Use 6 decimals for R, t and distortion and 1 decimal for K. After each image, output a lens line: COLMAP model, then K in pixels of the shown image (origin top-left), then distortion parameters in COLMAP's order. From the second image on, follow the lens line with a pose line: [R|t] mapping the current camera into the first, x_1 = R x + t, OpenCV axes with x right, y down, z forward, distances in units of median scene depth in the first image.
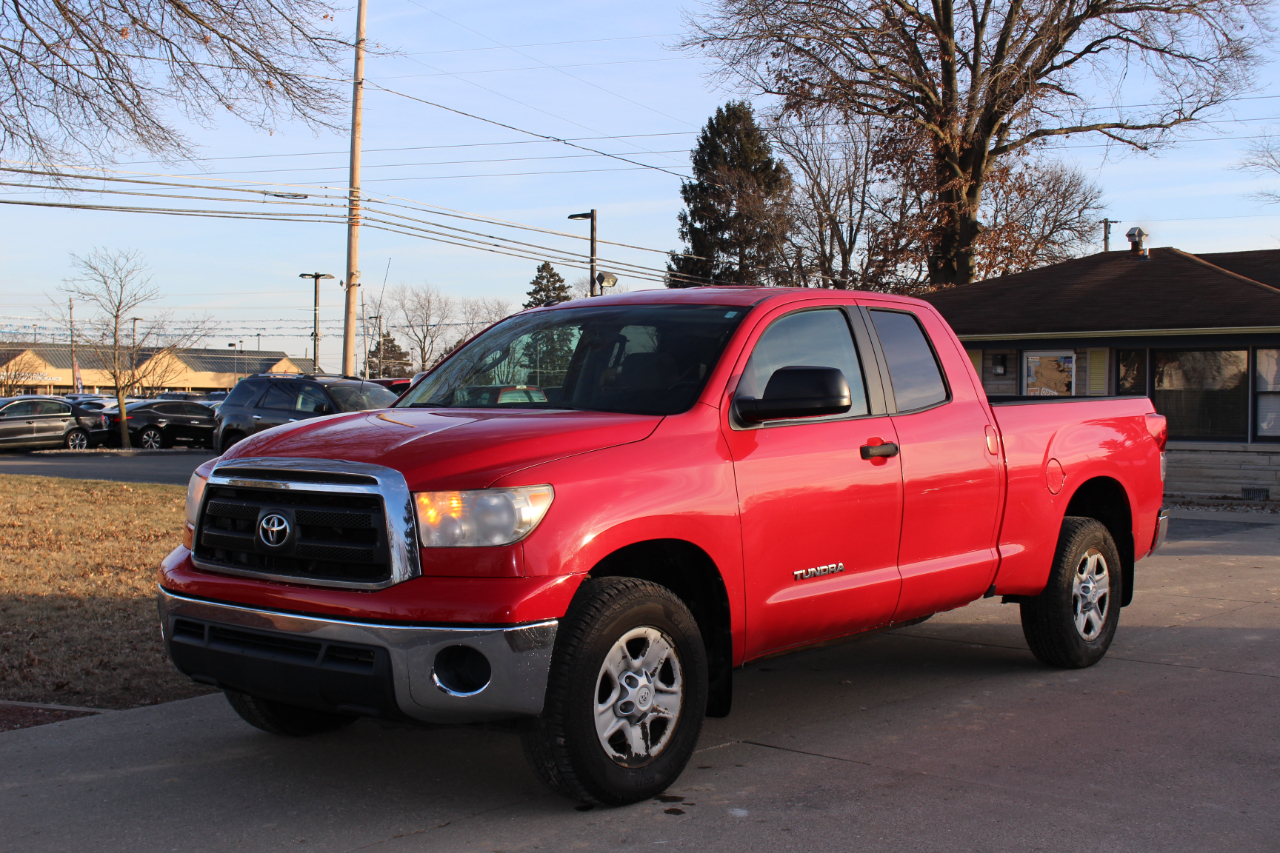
lens RADIAL K [[1653.8, 0, 643.7], [0, 1653.8, 416.8], [0, 0, 1]] dist [-0.049885, 0.000000]
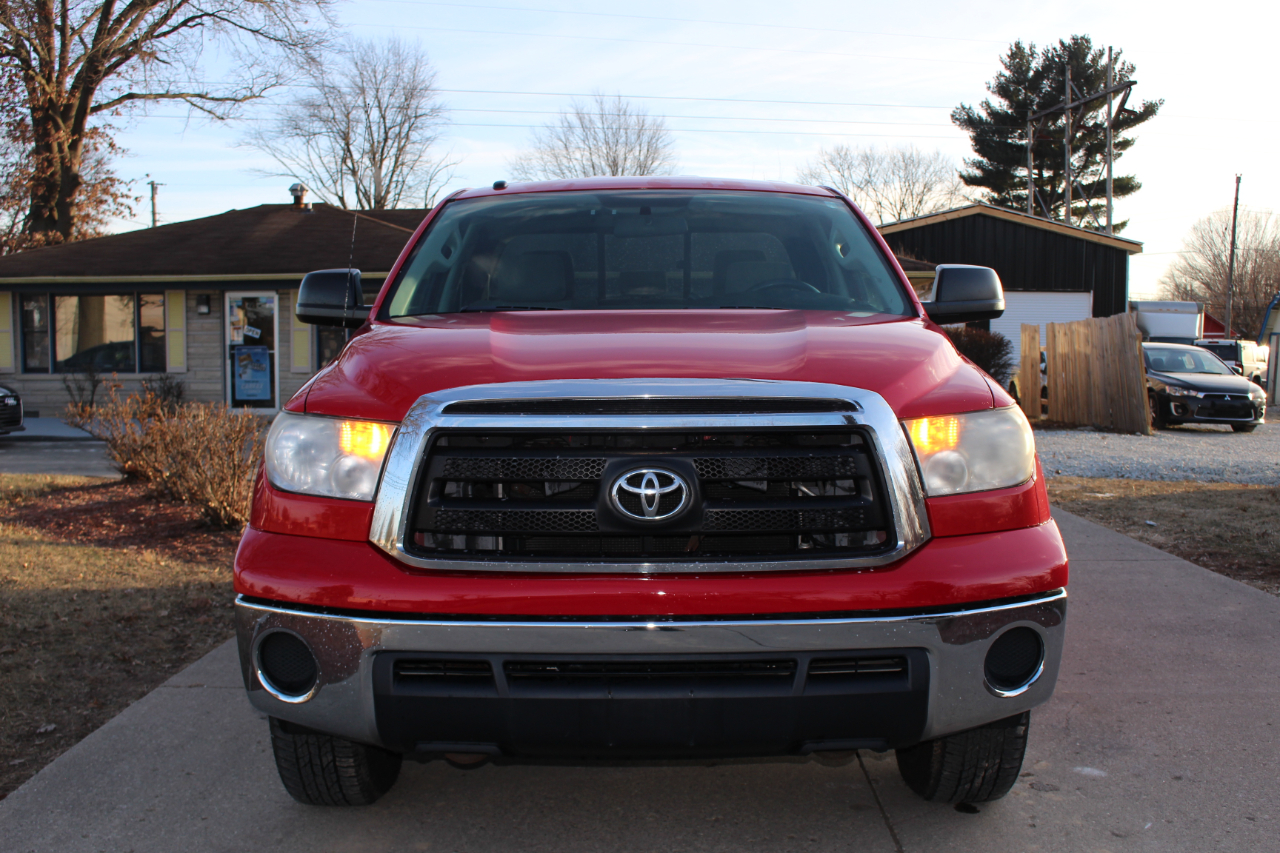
lens RADIAL K [[1360.1, 0, 640.7], [0, 1360.1, 436.3], [0, 0, 1]] dist [-0.065642, 0.000000]
pose [[0.759383, -0.052776, 0.648500, -0.130494], [0.015954, 0.997916, 0.062530, 0.003308], [-0.650449, -0.037138, 0.758642, 0.141037]]
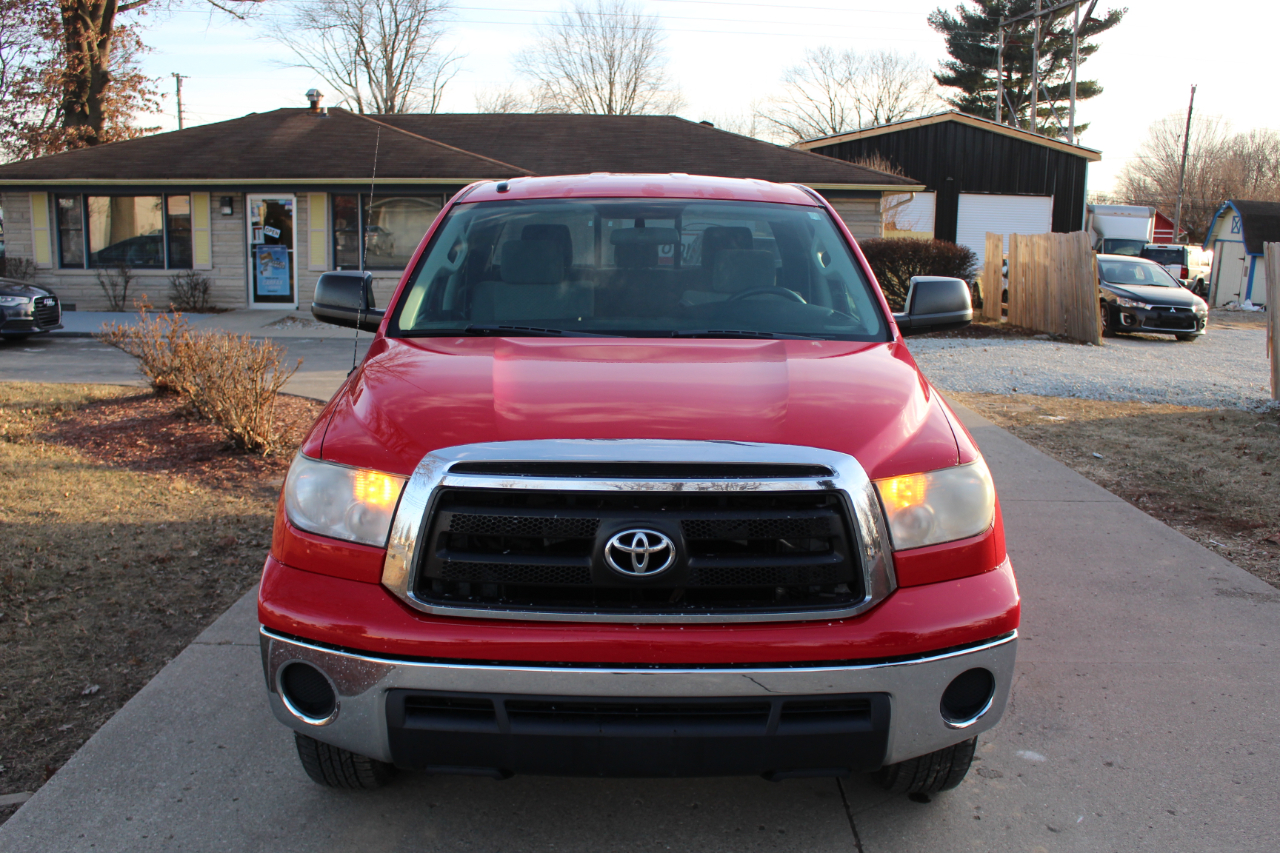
lens RADIAL K [[1249.4, 0, 643.2], [0, 1249.4, 428.1], [0, 0, 1]] dist [-0.071347, 0.000000]
pose [[0.754433, -0.105081, 0.647911, -0.128597], [0.000240, 0.987146, 0.159820, -0.015110], [-0.656377, -0.120418, 0.744761, 0.143192]]
